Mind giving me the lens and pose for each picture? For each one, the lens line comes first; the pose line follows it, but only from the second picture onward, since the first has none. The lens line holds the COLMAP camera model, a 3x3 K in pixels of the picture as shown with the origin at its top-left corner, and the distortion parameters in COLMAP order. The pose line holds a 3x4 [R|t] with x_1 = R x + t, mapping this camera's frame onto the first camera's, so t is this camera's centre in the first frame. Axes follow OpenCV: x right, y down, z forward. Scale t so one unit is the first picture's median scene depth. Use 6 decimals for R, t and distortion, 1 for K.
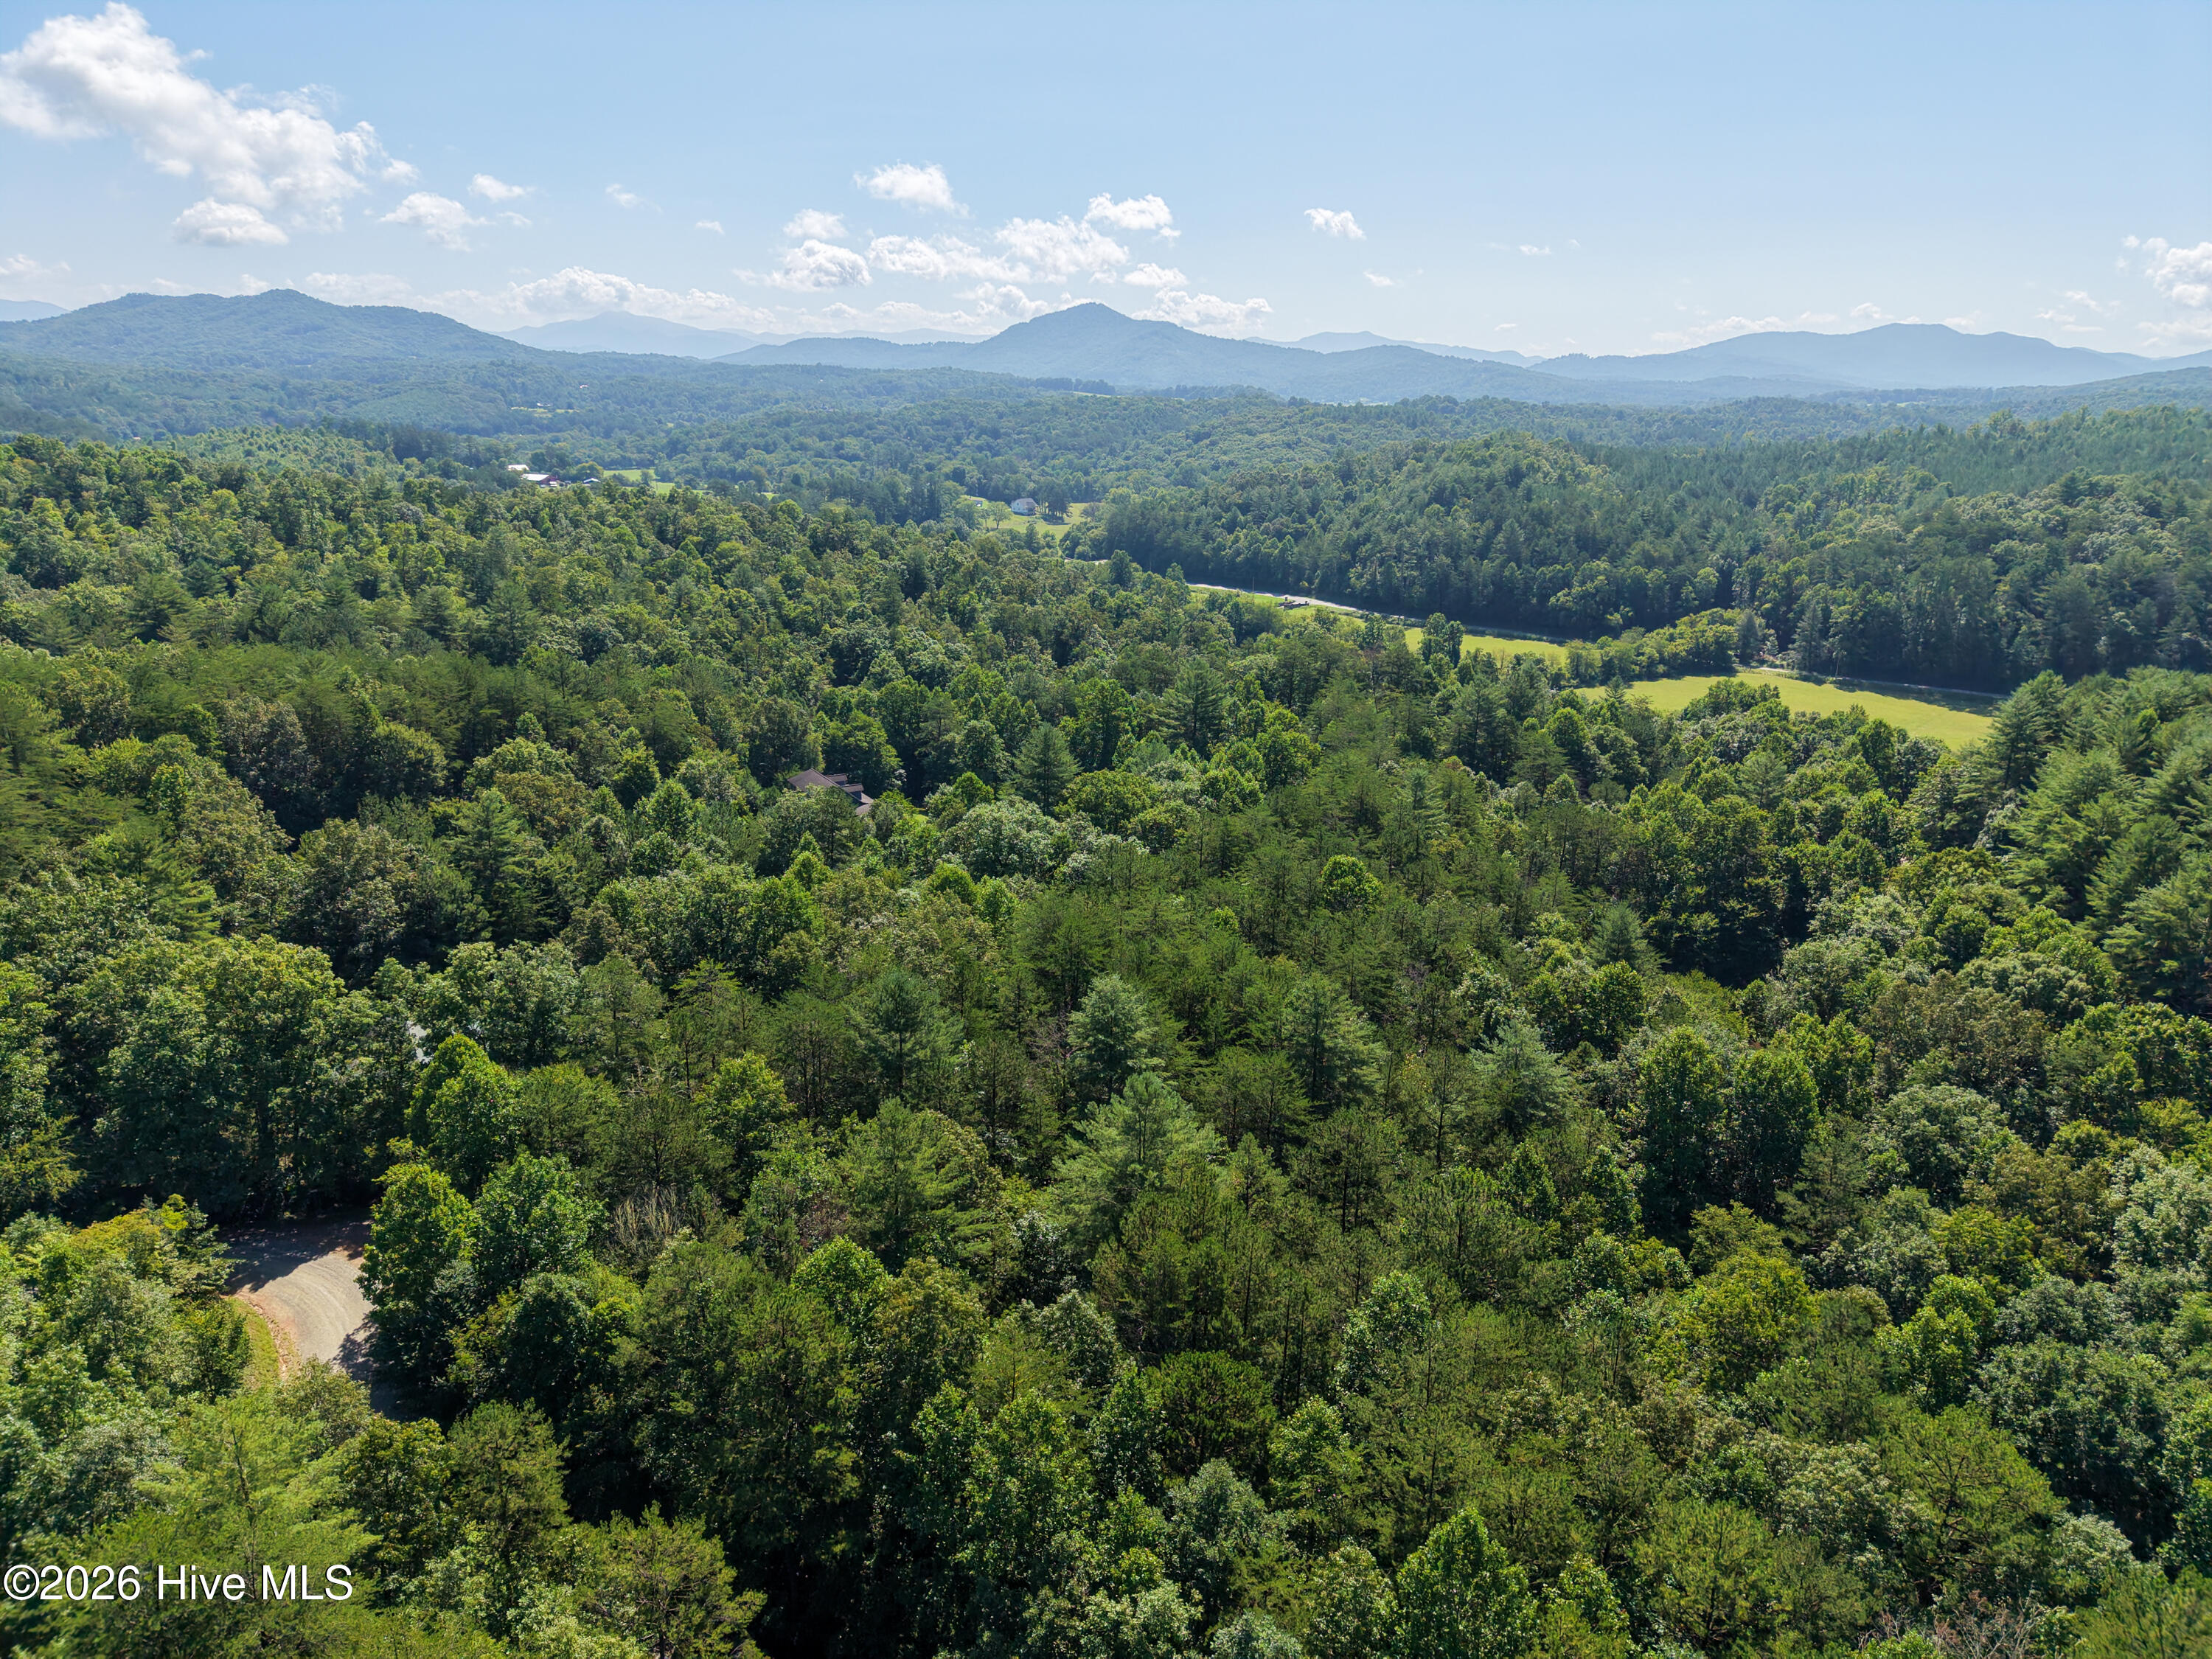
lens RADIAL K [[1462.1, 0, 1115.0], [0, 1462.1, 837.2], [0, 0, 1]] dist [0.030600, -0.031932]
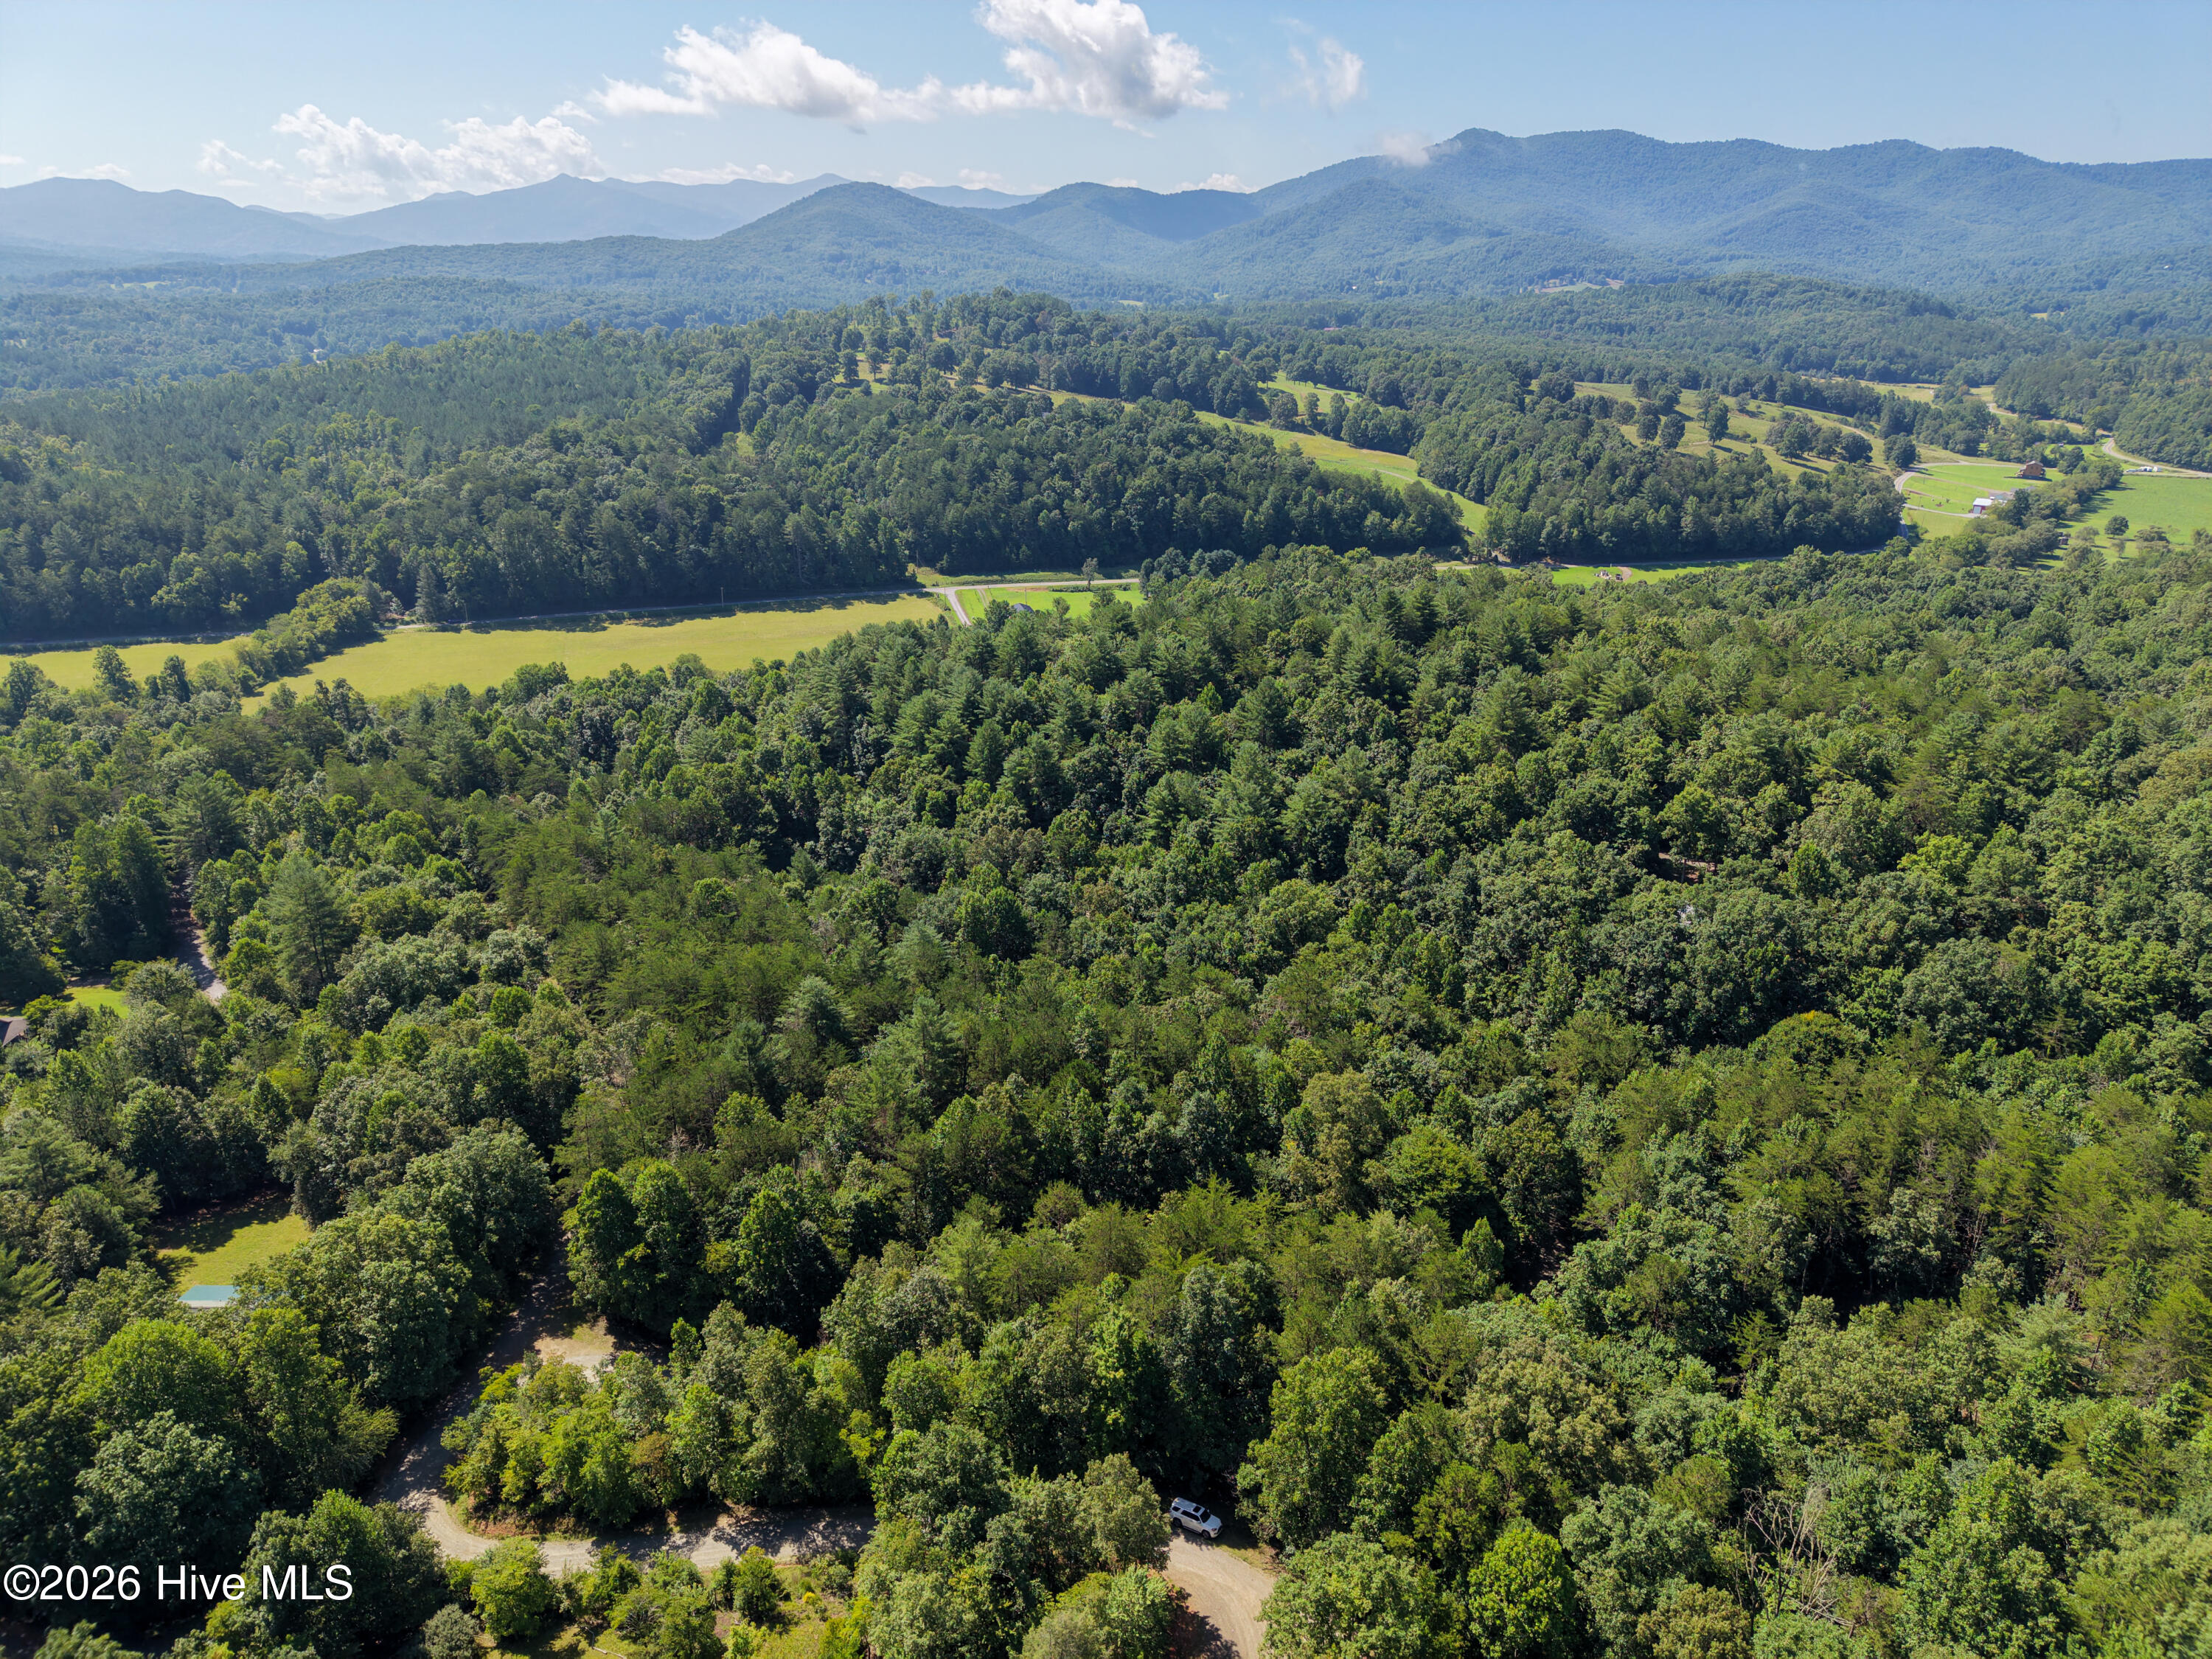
lens RADIAL K [[1462.1, 0, 1100.5], [0, 1462.1, 833.7], [0, 0, 1]] dist [0.030600, -0.031932]
pose [[0.496331, -0.328885, 0.803424, -0.256031], [0.257750, 0.939557, 0.225381, -0.080067], [-0.828987, 0.095219, 0.551102, -0.064694]]
